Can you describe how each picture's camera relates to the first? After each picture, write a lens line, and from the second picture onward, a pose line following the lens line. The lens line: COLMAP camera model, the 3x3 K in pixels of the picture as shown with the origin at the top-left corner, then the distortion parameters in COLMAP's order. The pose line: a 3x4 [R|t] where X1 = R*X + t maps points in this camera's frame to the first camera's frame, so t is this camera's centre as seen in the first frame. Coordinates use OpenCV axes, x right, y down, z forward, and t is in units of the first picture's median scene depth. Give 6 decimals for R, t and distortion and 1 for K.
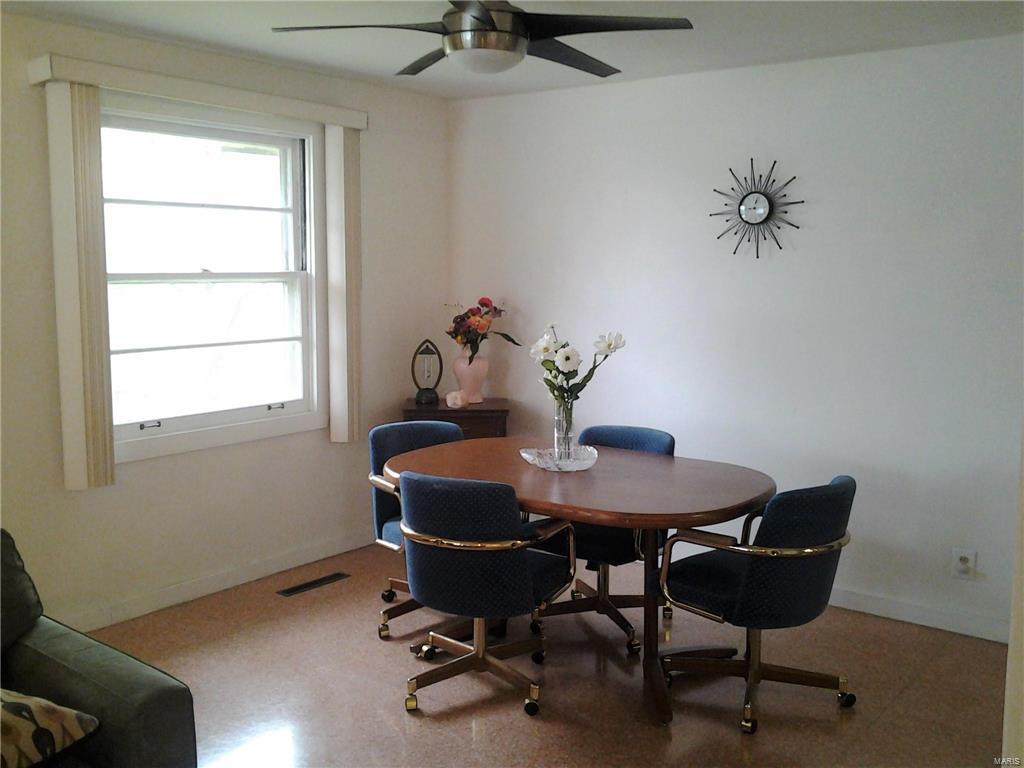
lens RADIAL K [[999.2, 0, 504.7], [0, 999.2, 348.1], [0, 0, 1]] dist [0.091471, -0.127438]
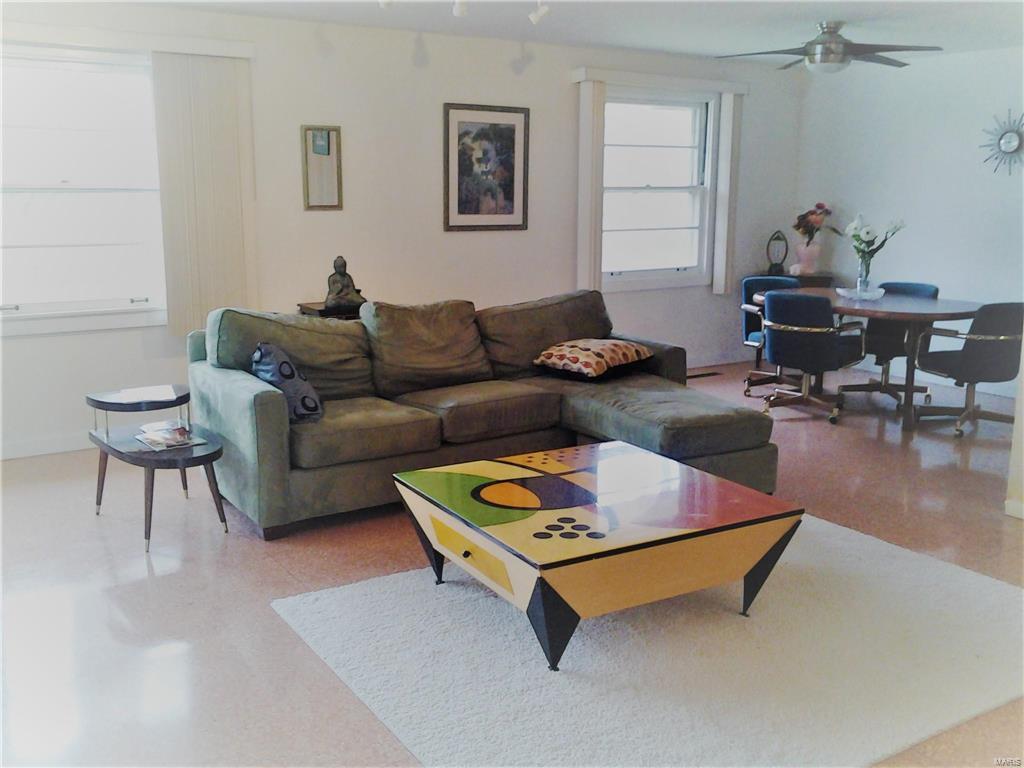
lens RADIAL K [[999.2, 0, 504.7], [0, 999.2, 348.1], [0, 0, 1]] dist [0.091471, -0.127438]
pose [[0.947897, 0.053579, -0.314039, 0.022277], [-0.031910, 0.996767, 0.073745, 0.084561], [0.316974, -0.059881, 0.946542, -0.726883]]
